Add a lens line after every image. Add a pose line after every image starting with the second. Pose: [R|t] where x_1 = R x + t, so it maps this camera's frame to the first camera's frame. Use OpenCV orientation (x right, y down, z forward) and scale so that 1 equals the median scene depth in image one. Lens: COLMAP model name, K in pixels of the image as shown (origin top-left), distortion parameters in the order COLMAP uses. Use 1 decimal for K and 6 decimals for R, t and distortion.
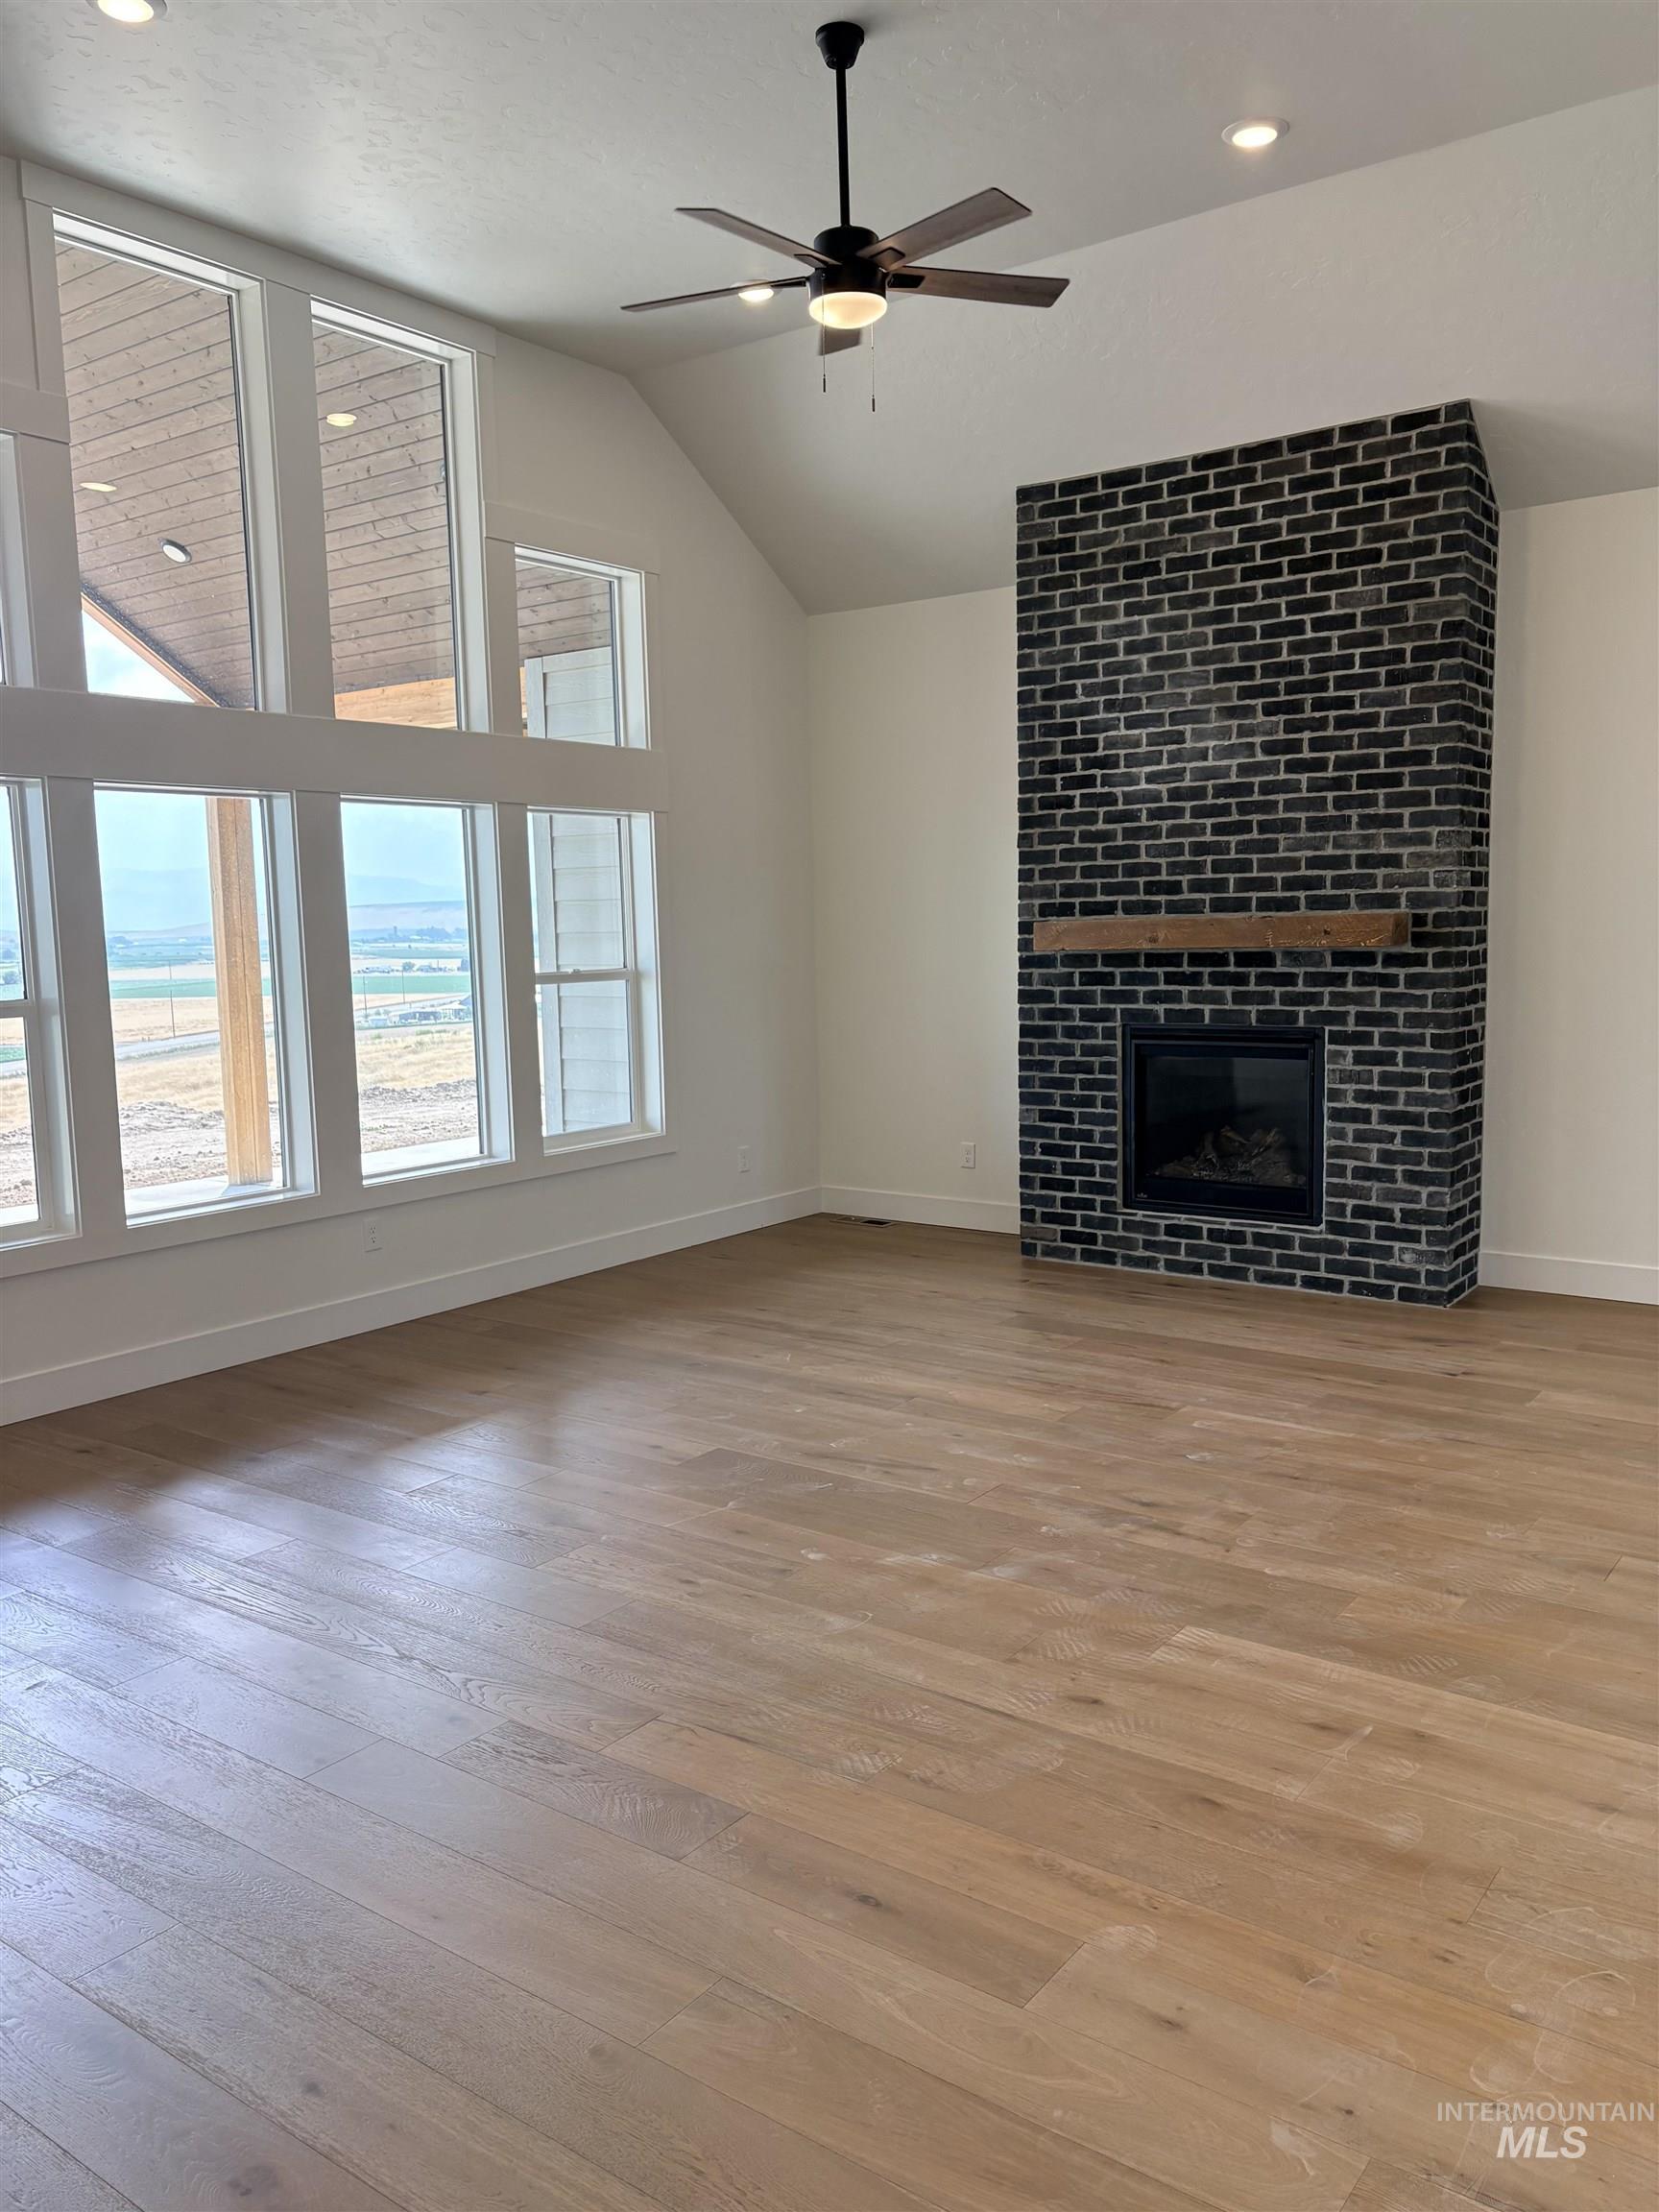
lens RADIAL K [[1677.0, 0, 829.5], [0, 1677.0, 1106.0], [0, 0, 1]] dist [0.076274, -0.110582]
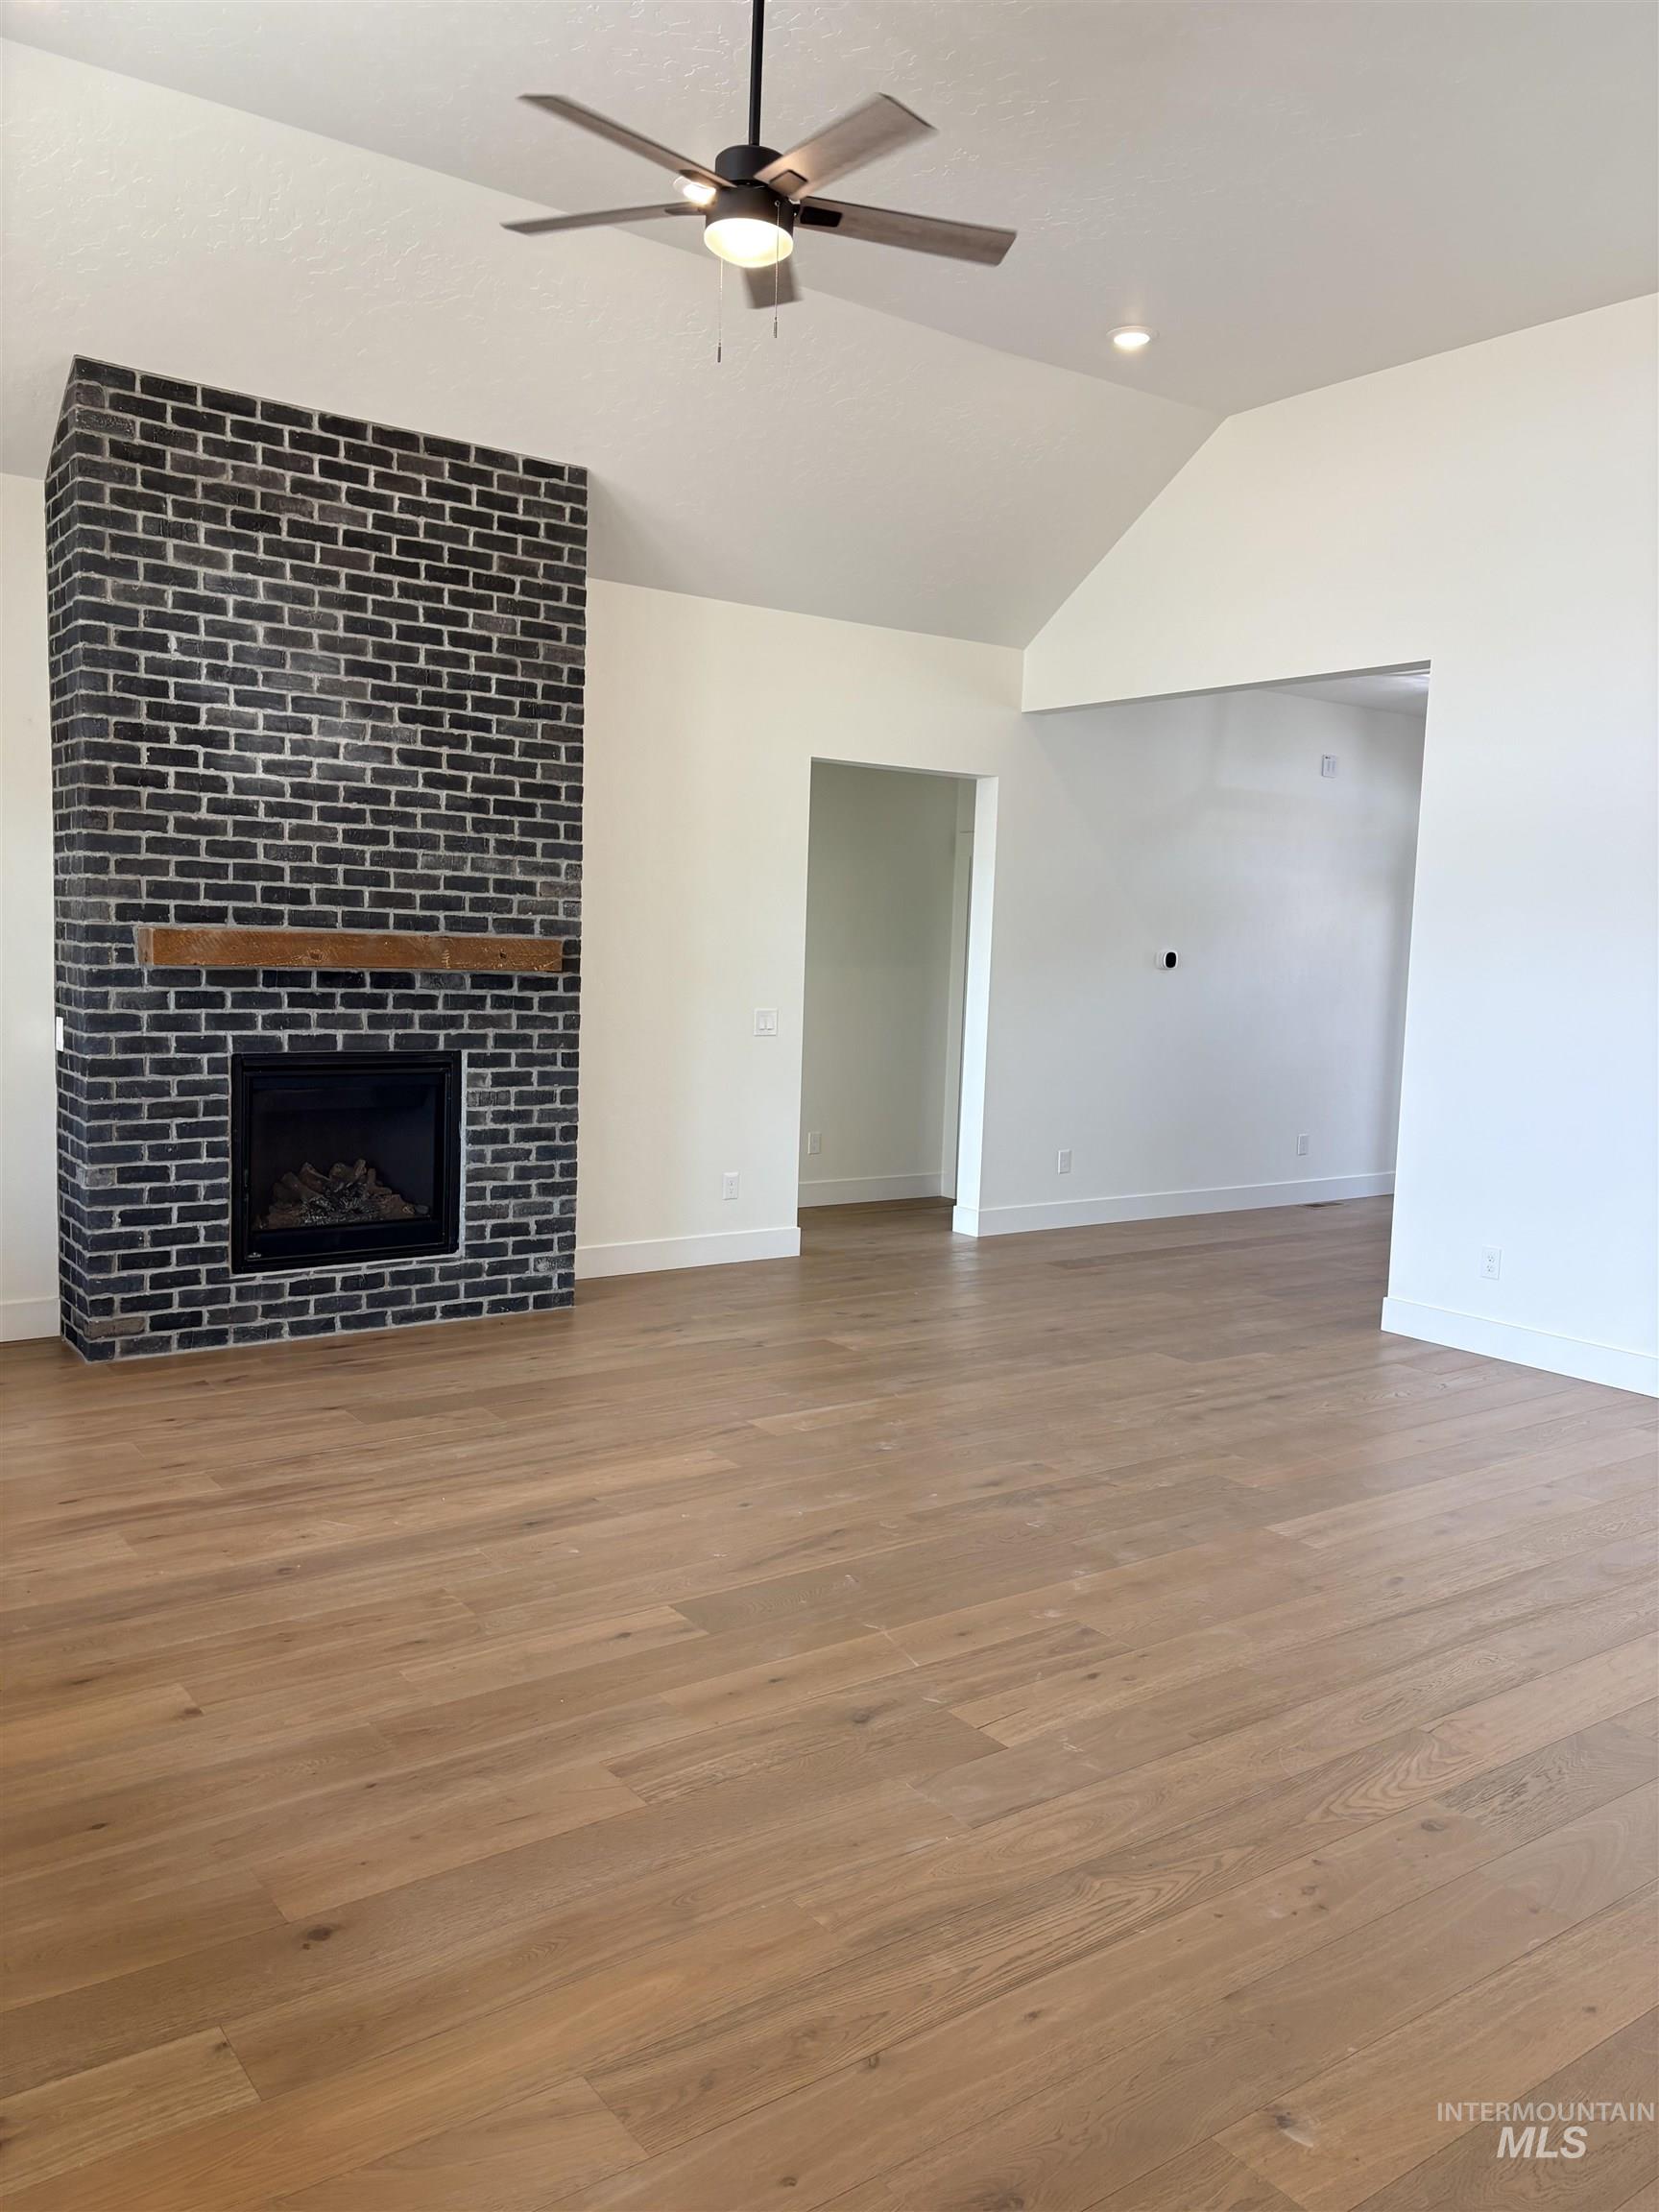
lens RADIAL K [[1677.0, 0, 829.5], [0, 1677.0, 1106.0], [0, 0, 1]] dist [0.076274, -0.110582]
pose [[0.295021, -0.066425, 0.953179, -0.580226], [0.065779, 0.996626, 0.049093, -0.048203], [-0.953224, 0.048215, 0.298395, 0.500546]]
